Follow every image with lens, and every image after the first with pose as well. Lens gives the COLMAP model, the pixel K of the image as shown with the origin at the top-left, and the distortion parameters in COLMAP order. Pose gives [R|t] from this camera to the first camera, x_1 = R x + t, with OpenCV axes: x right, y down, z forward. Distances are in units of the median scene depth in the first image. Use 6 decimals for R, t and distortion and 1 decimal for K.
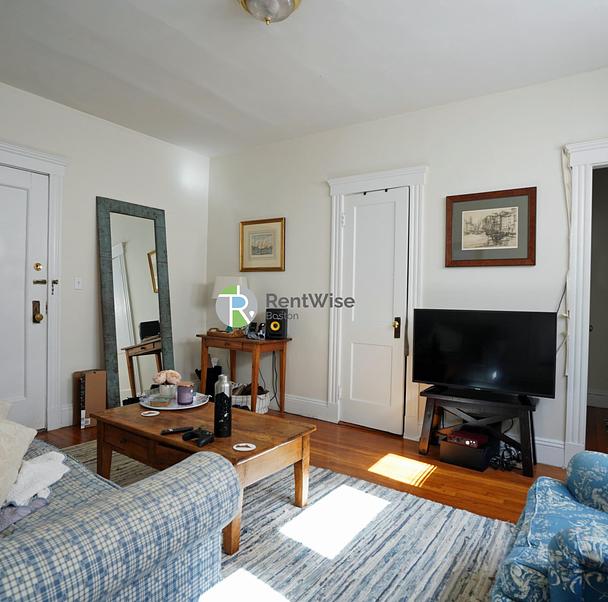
lens RADIAL K [[421.6, 0, 304.0], [0, 421.6, 301.0], [0, 0, 1]] dist [-0.044702, 0.001917]
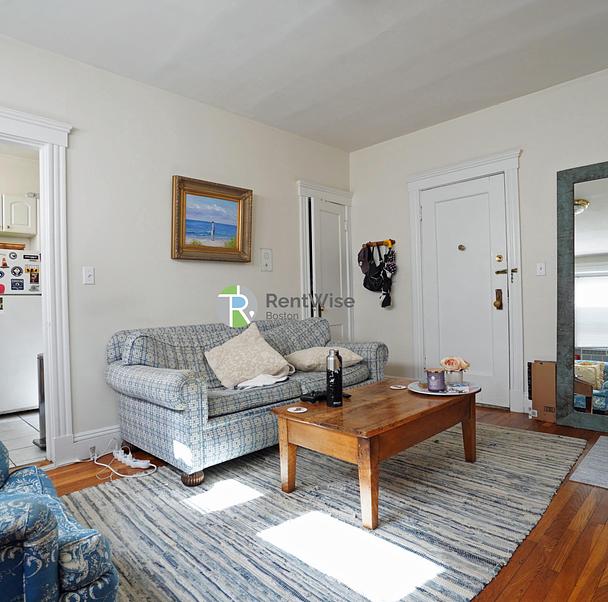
lens RADIAL K [[421.6, 0, 304.0], [0, 421.6, 301.0], [0, 0, 1]] dist [-0.044702, 0.001917]
pose [[-0.173781, -0.013991, -0.984685, 0.556525], [0.016793, 0.999712, -0.017168, 0.042202], [0.984641, -0.019519, -0.173496, 0.694800]]
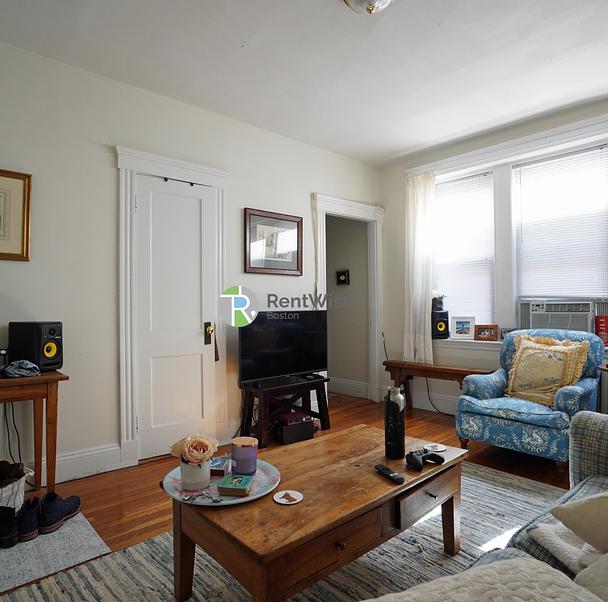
lens RADIAL K [[428.5, 0, 285.4], [0, 428.5, 298.9], [0, 0, 1]] dist [-0.044742, -0.000650]
pose [[0.254150, -0.004539, 0.967154, -0.700594], [0.017453, 0.999848, 0.000106, -0.011440], [-0.967007, 0.016853, 0.254190, 0.617170]]
